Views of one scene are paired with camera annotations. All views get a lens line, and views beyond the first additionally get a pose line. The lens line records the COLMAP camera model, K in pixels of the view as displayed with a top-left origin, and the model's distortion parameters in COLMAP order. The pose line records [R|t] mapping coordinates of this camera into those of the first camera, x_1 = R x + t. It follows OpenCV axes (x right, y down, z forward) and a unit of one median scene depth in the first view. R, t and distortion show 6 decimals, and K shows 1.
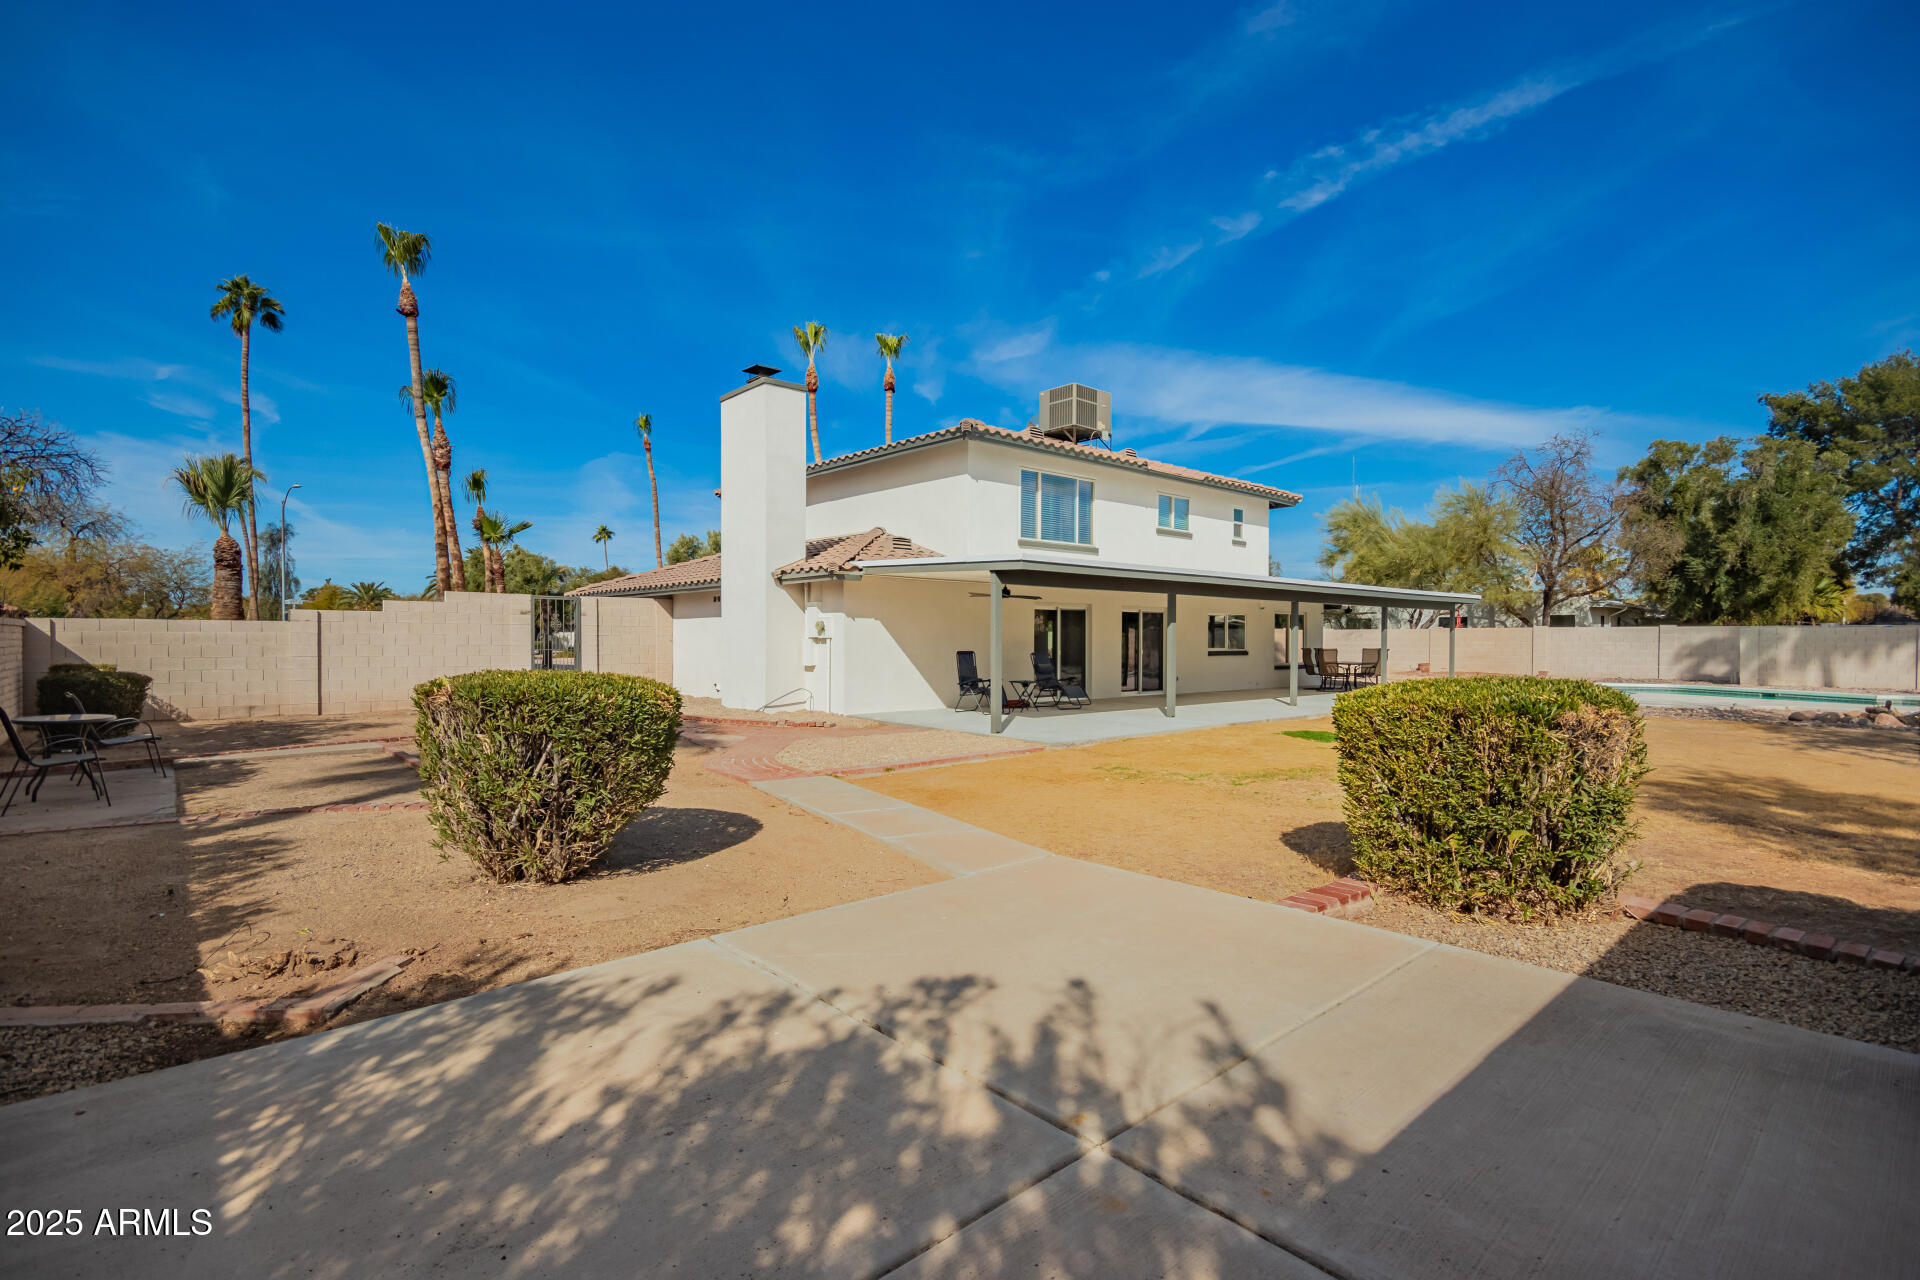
lens RADIAL K [[897.4, 0, 963.4], [0, 897.4, 636.8], [0, 0, 1]] dist [-0.005136, 0.002816]
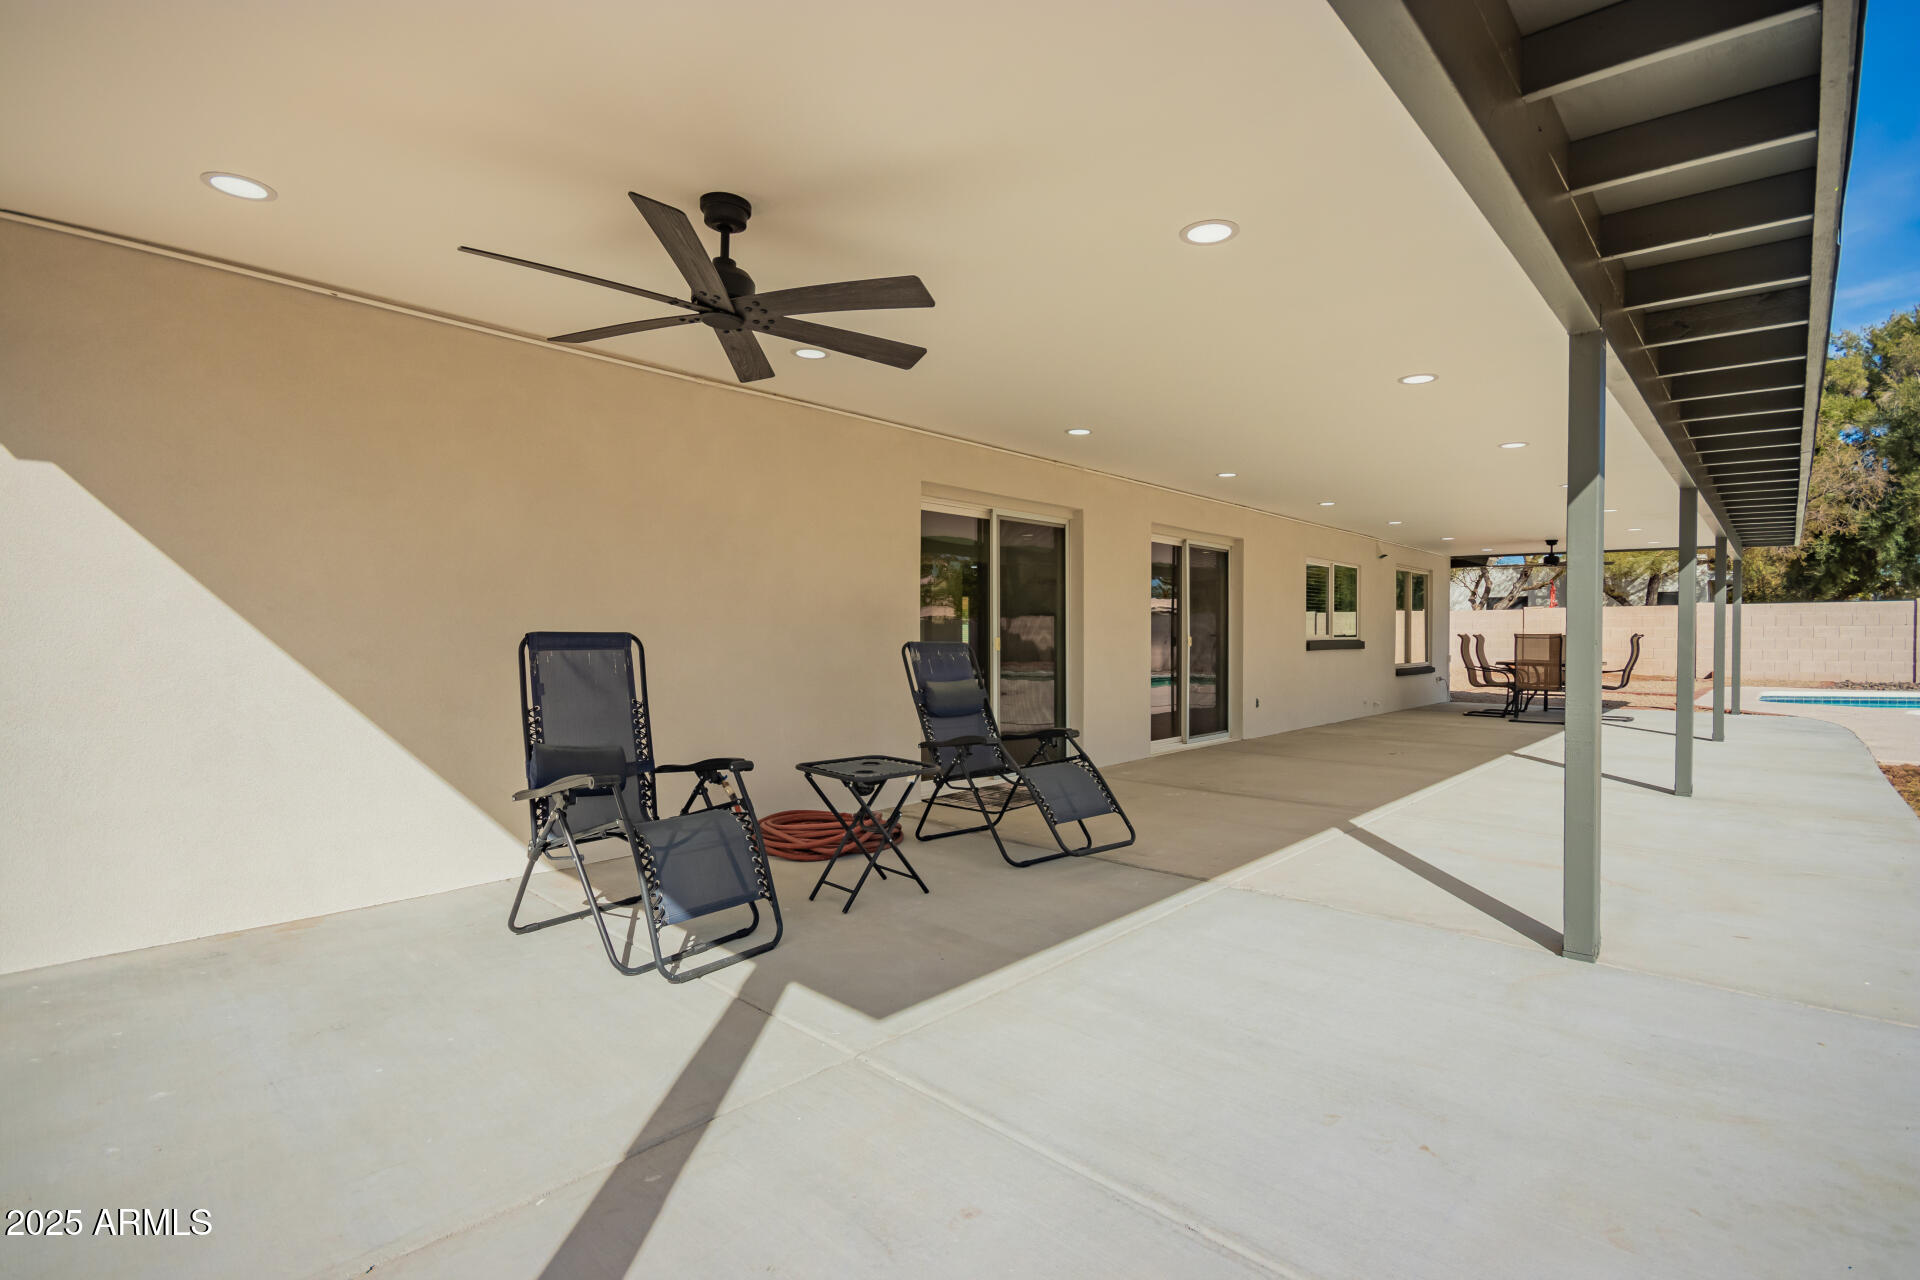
lens RADIAL K [[897.4, 0, 959.6], [0, 897.4, 637.5], [0, 0, 1]] dist [-0.005136, 0.002816]
pose [[0.993588, -0.002236, 0.113042, 0.064102], [0.001537, 0.999979, 0.006265, 0.016570], [-0.113054, -0.006051, 0.993570, 0.761307]]
